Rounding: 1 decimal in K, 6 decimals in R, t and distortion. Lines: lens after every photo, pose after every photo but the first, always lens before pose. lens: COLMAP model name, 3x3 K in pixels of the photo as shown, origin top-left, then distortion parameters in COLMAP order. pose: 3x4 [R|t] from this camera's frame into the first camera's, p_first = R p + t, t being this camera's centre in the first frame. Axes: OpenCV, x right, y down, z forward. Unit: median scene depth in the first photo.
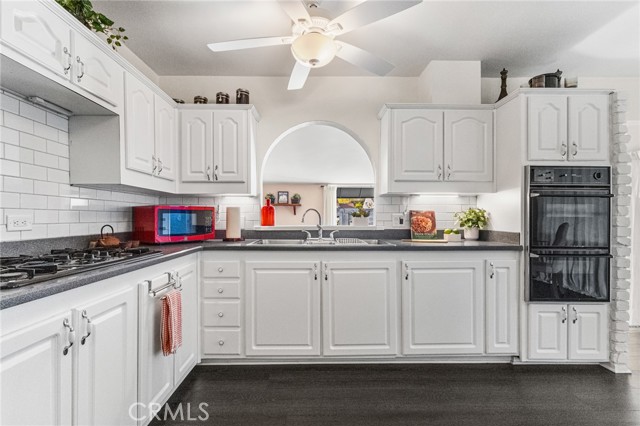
lens RADIAL K [[301.9, 0, 314.2], [0, 301.9, 214.2], [0, 0, 1]] dist [-0.008726, 0.004859]
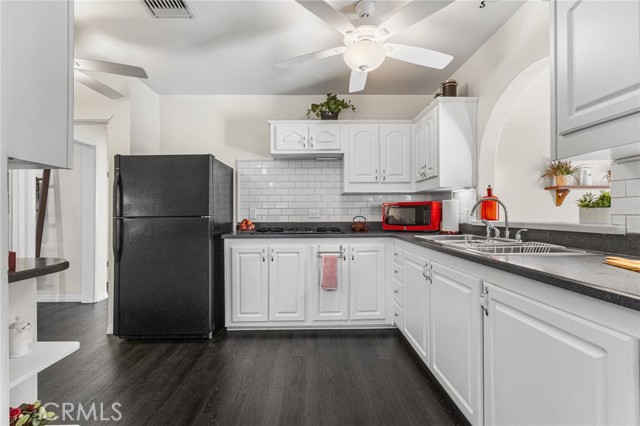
lens RADIAL K [[301.9, 0, 314.9], [0, 301.9, 211.6], [0, 0, 1]] dist [-0.008726, 0.004859]
pose [[-0.009781, -0.008333, -0.999917, 0.926014], [0.014469, 0.999859, -0.008474, 0.018658], [0.999847, -0.014551, -0.009659, 0.705250]]
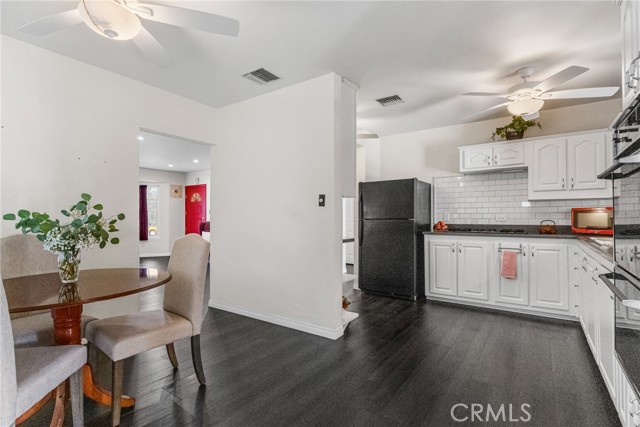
lens RADIAL K [[301.9, 0, 314.7], [0, 301.9, 212.0], [0, 0, 1]] dist [-0.008726, 0.004859]
pose [[-0.604089, -0.017476, -0.796725, 1.555350], [0.005056, 0.999655, -0.025761, 0.023227], [0.796901, -0.019590, -0.603792, 0.897143]]
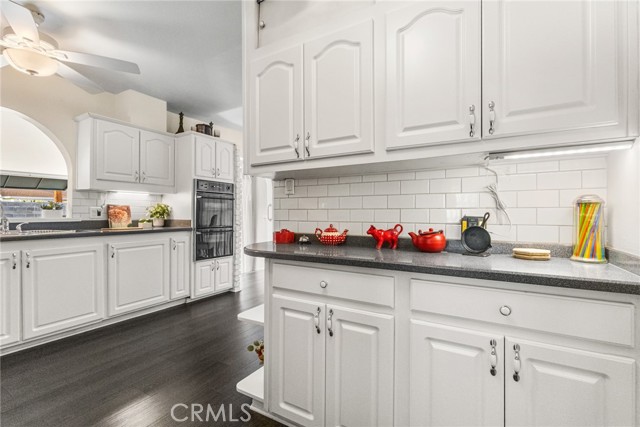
lens RADIAL K [[301.9, 0, 321.6], [0, 301.9, 213.9], [0, 0, 1]] dist [-0.008726, 0.004859]
pose [[0.522108, -0.001263, 0.852878, -0.332744], [-0.007782, 0.999950, 0.006244, 0.013968], [-0.852844, -0.009897, 0.522072, -0.447546]]
